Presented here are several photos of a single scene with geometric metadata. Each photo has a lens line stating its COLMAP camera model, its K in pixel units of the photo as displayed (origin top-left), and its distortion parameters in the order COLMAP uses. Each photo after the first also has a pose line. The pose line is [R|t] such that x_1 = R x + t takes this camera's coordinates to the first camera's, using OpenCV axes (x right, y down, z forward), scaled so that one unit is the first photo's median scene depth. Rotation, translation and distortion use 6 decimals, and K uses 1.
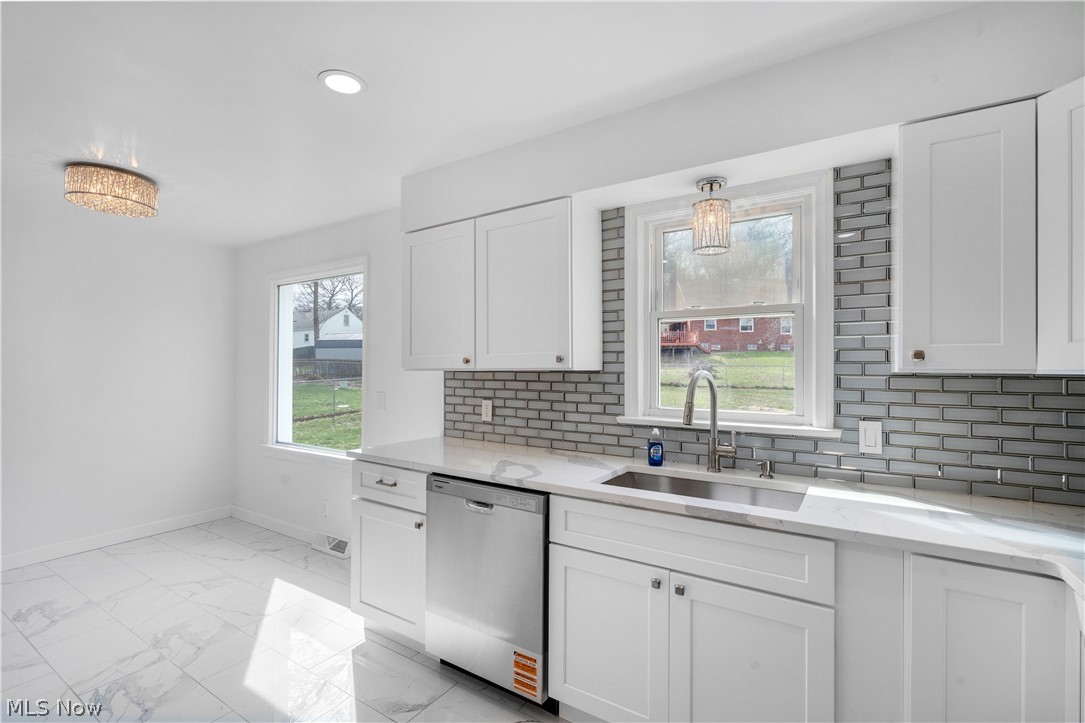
lens RADIAL K [[488.8, 0, 542.8], [0, 488.8, 365.6], [0, 0, 1]] dist [-0.000019, 0.000302]
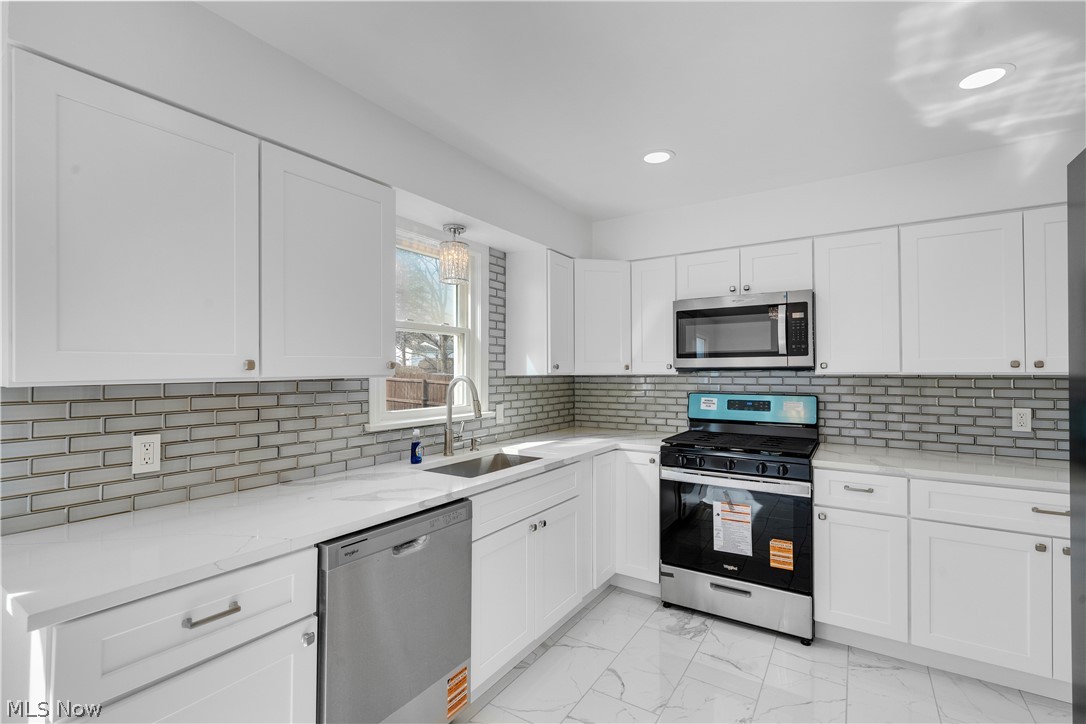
lens RADIAL K [[489.2, 0, 543.3], [0, 489.2, 366.1], [0, 0, 1]] dist [-0.000019, 0.000302]
pose [[0.007242, 0.006952, 0.999950, -0.888249], [-0.002576, 0.999973, -0.006934, -0.005787], [-0.999970, -0.002526, 0.007259, 0.729572]]
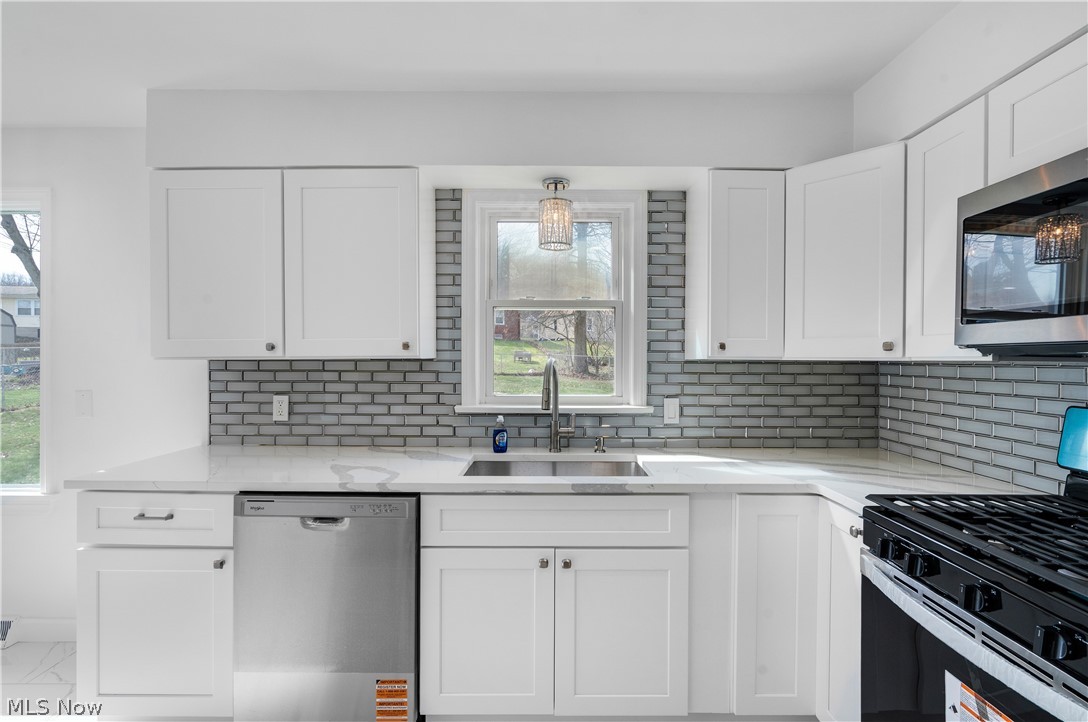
lens RADIAL K [[497.3, 0, 550.1], [0, 497.3, 360.9], [0, 0, 1]] dist [-0.001172, 0.000266]
pose [[0.840205, -0.005625, 0.542239, -0.247805], [-0.002825, 0.999887, 0.014750, -0.000197], [-0.542261, -0.013924, 0.840095, 0.083486]]
